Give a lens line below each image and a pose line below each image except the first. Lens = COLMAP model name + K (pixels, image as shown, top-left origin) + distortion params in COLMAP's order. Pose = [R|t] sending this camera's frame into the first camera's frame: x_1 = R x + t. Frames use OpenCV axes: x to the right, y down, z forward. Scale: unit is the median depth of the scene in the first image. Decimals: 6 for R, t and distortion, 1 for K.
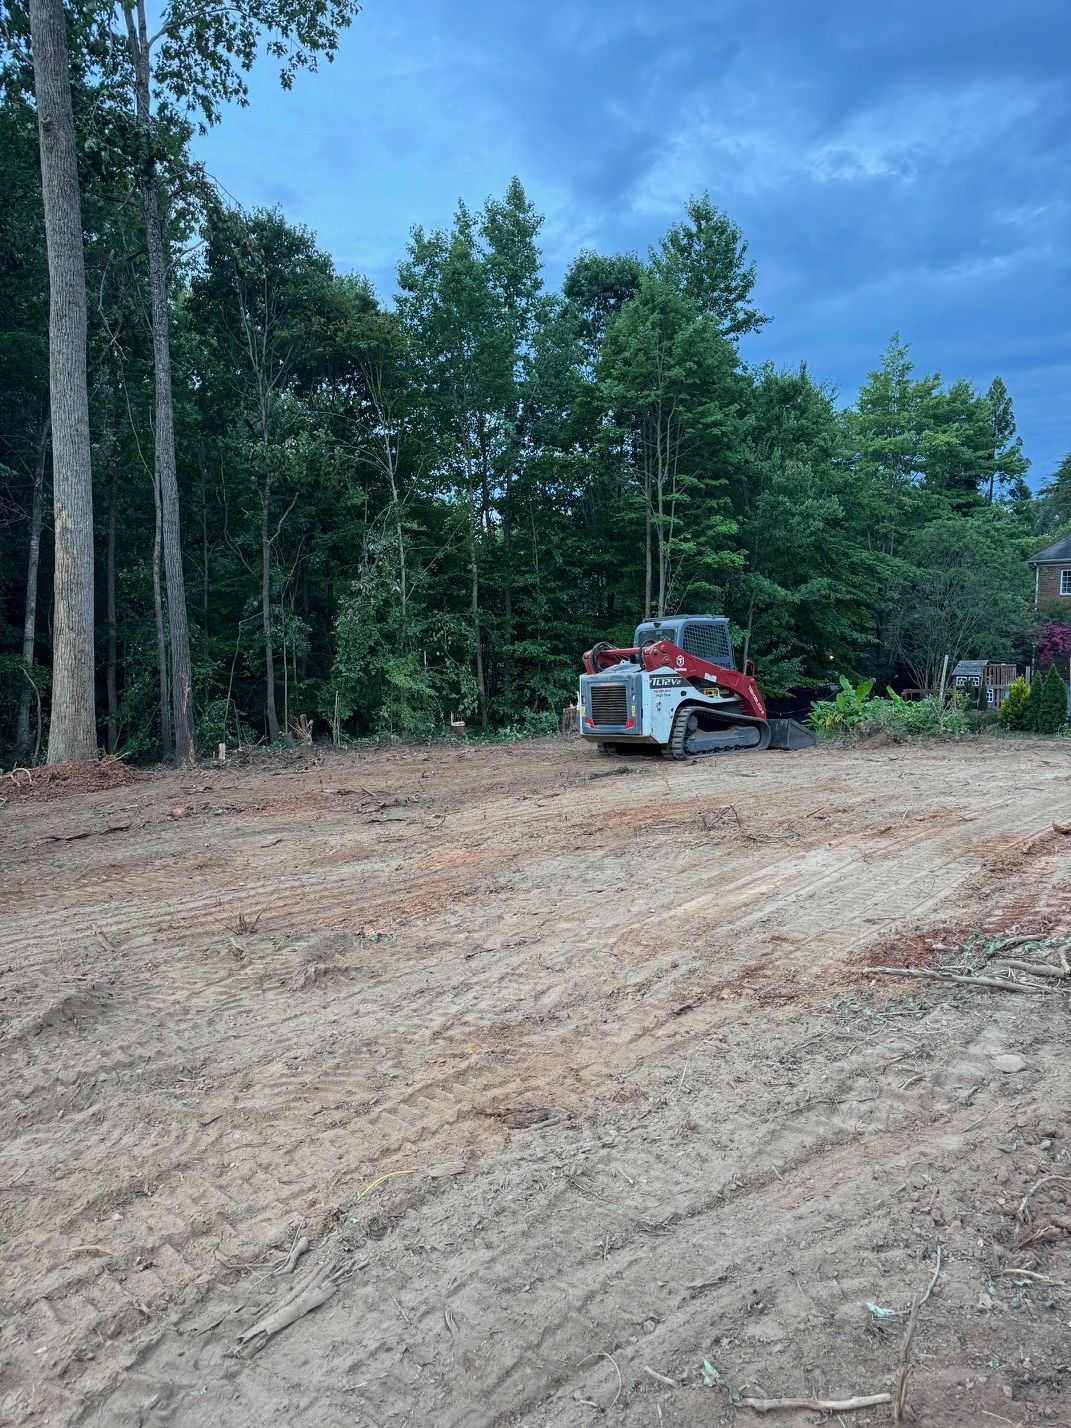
lens RADIAL K [[1052.0, 0, 527.5], [0, 1052.0, 719.8], [0, 0, 1]] dist [0.071501, -0.035487]
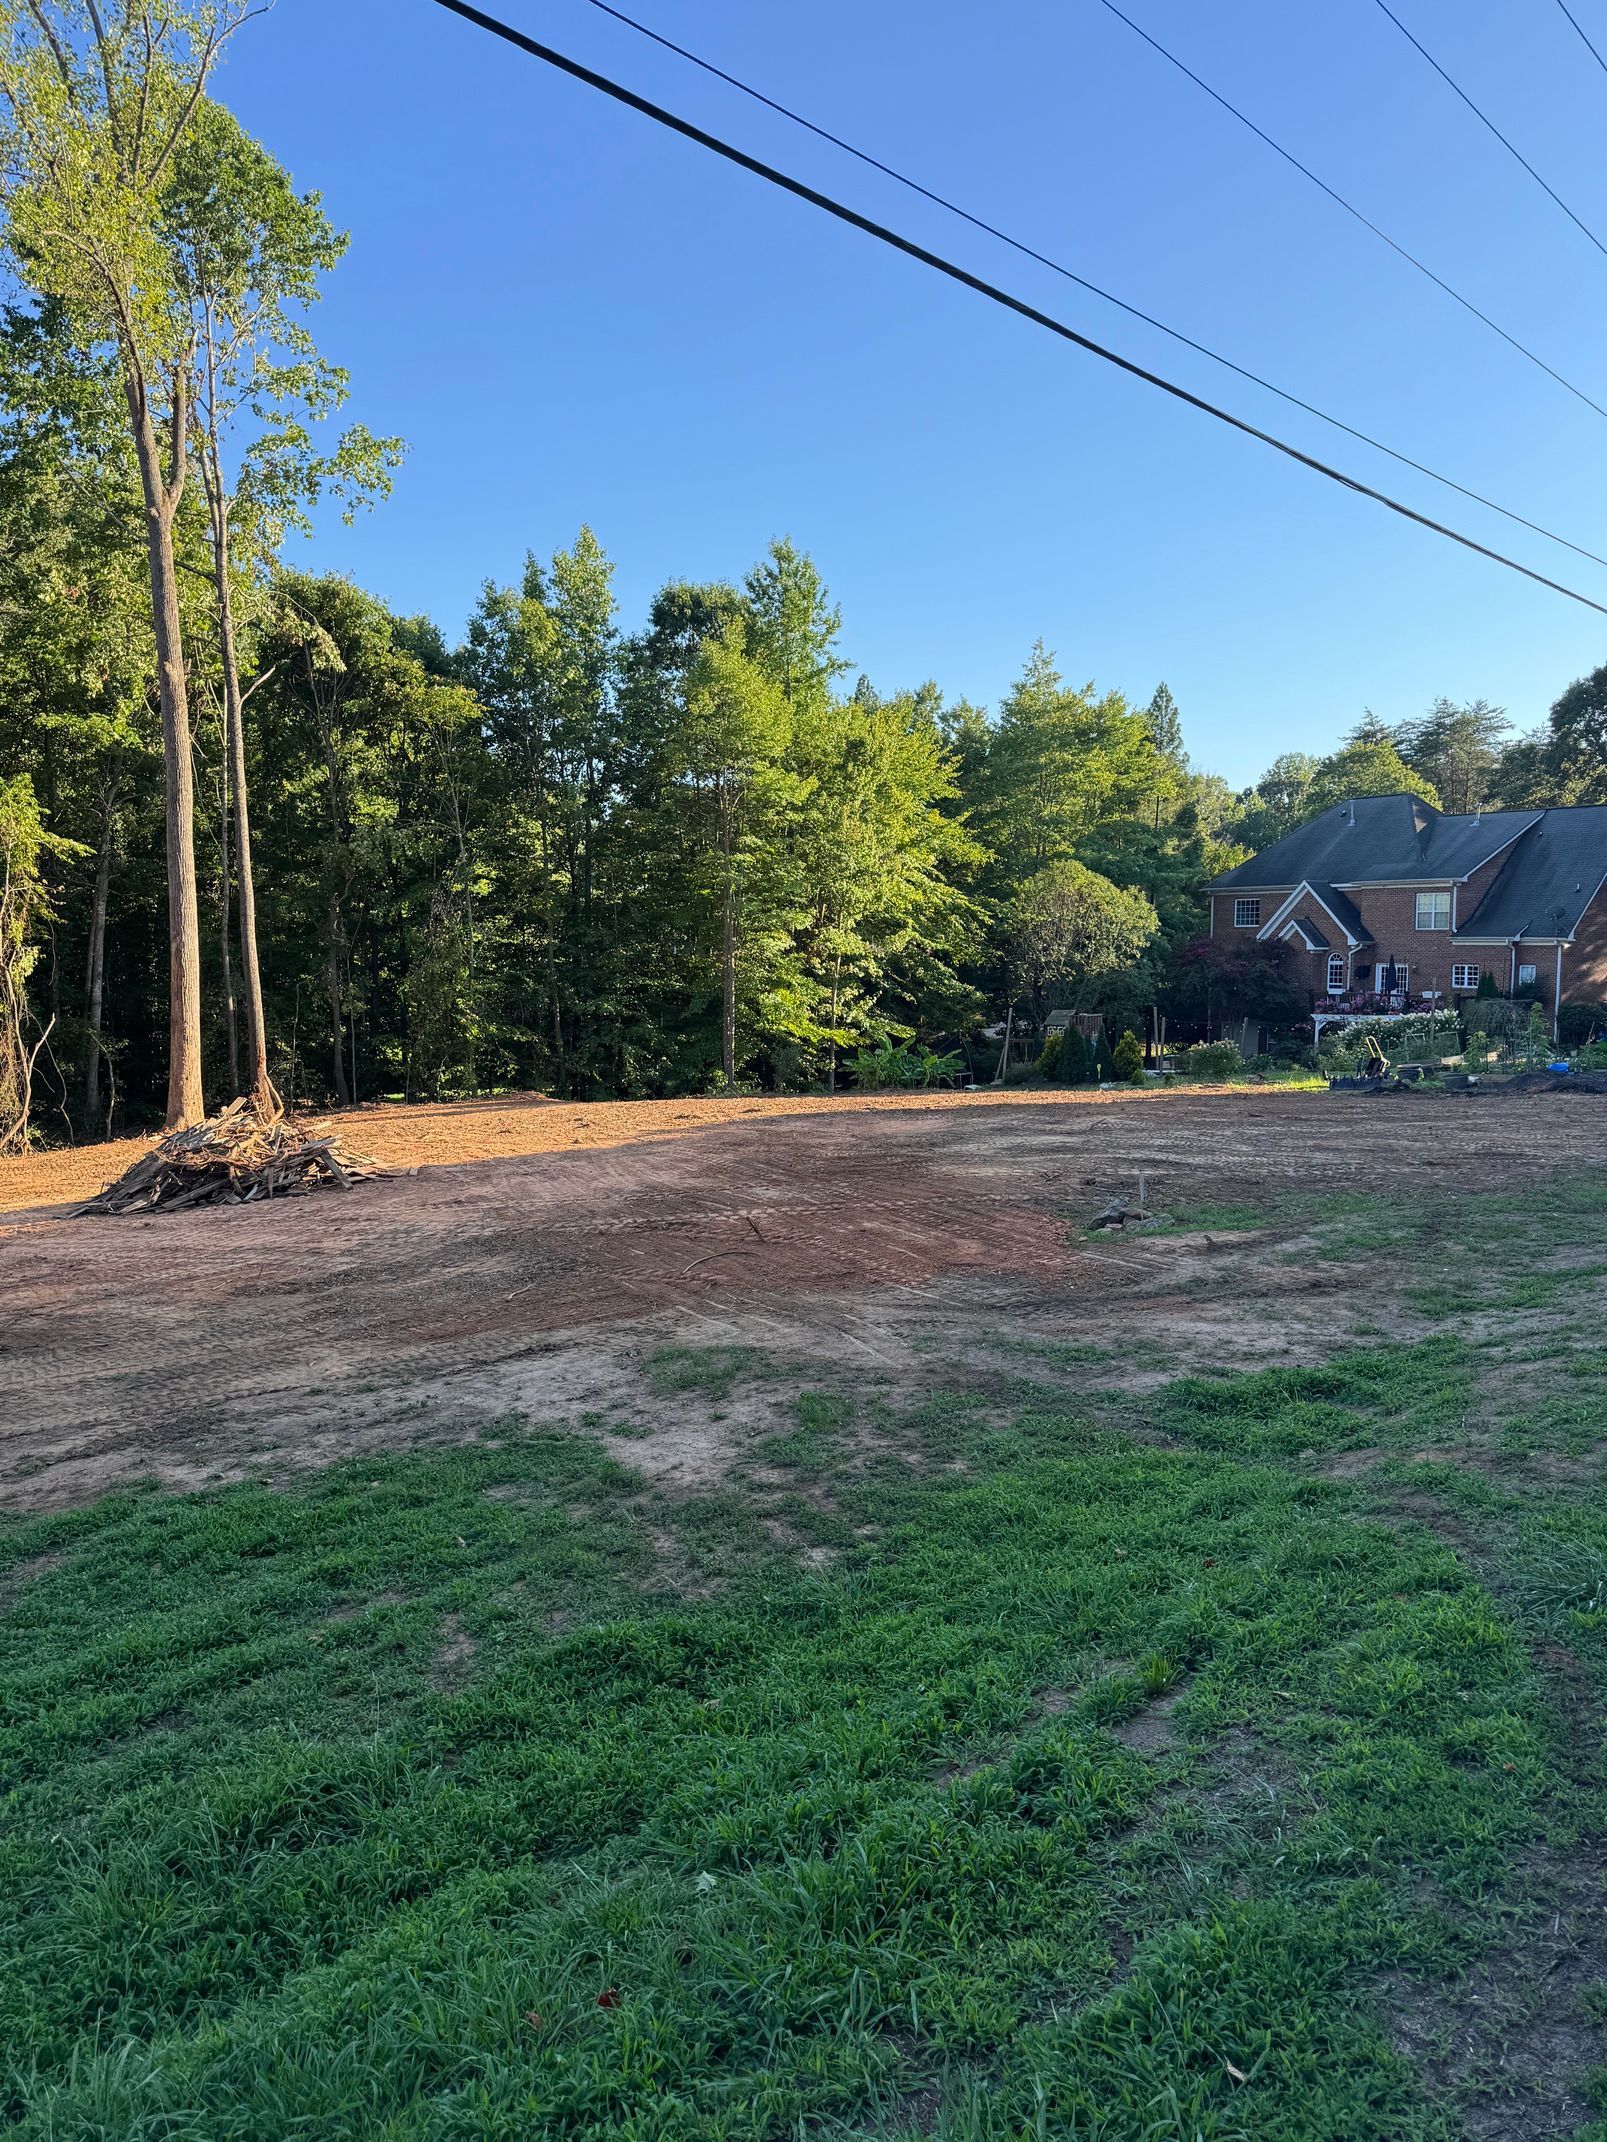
lens RADIAL K [[1620.5, 0, 786.0], [0, 1620.5, 1050.3], [0, 0, 1]] dist [0.081368, -0.092550]
pose [[0.999736, -0.011464, 0.019906, 0.135701], [0.011725, 0.999846, -0.013047, -0.003139], [-0.019754, 0.013277, 0.999717, -0.504891]]
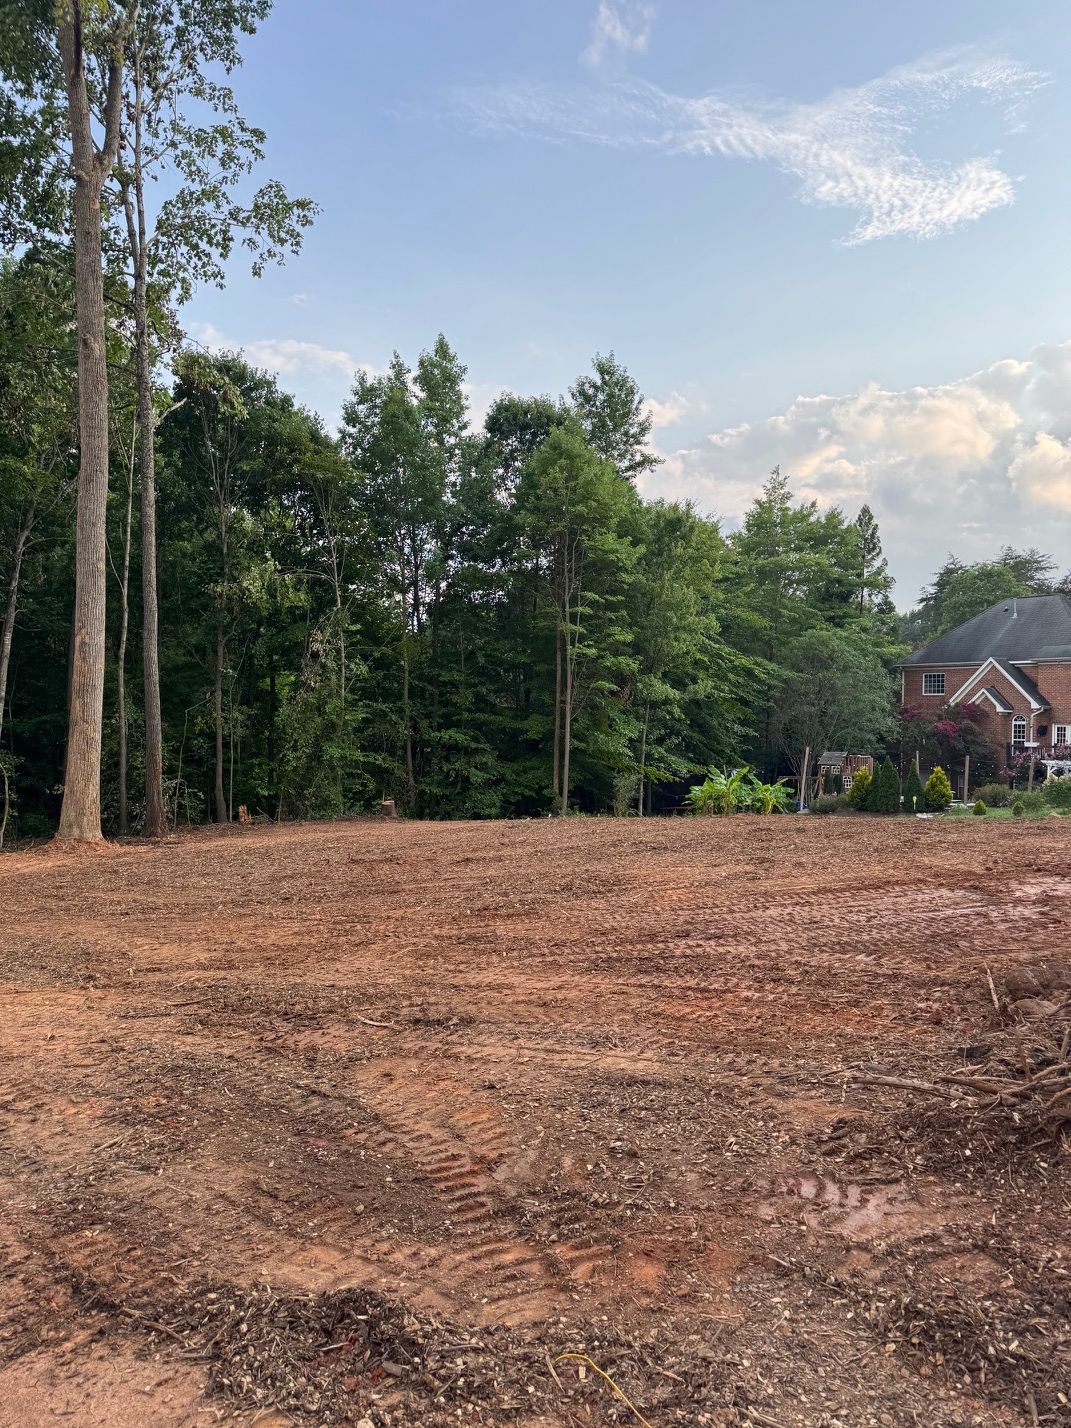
lens RADIAL K [[1052.0, 0, 527.5], [0, 1052.0, 719.8], [0, 0, 1]] dist [0.071501, -0.035487]
pose [[0.997509, 0.013199, 0.069297, 0.002292], [-0.007540, 0.996661, -0.081299, 0.005536], [-0.070139, 0.080574, 0.994278, -0.129310]]
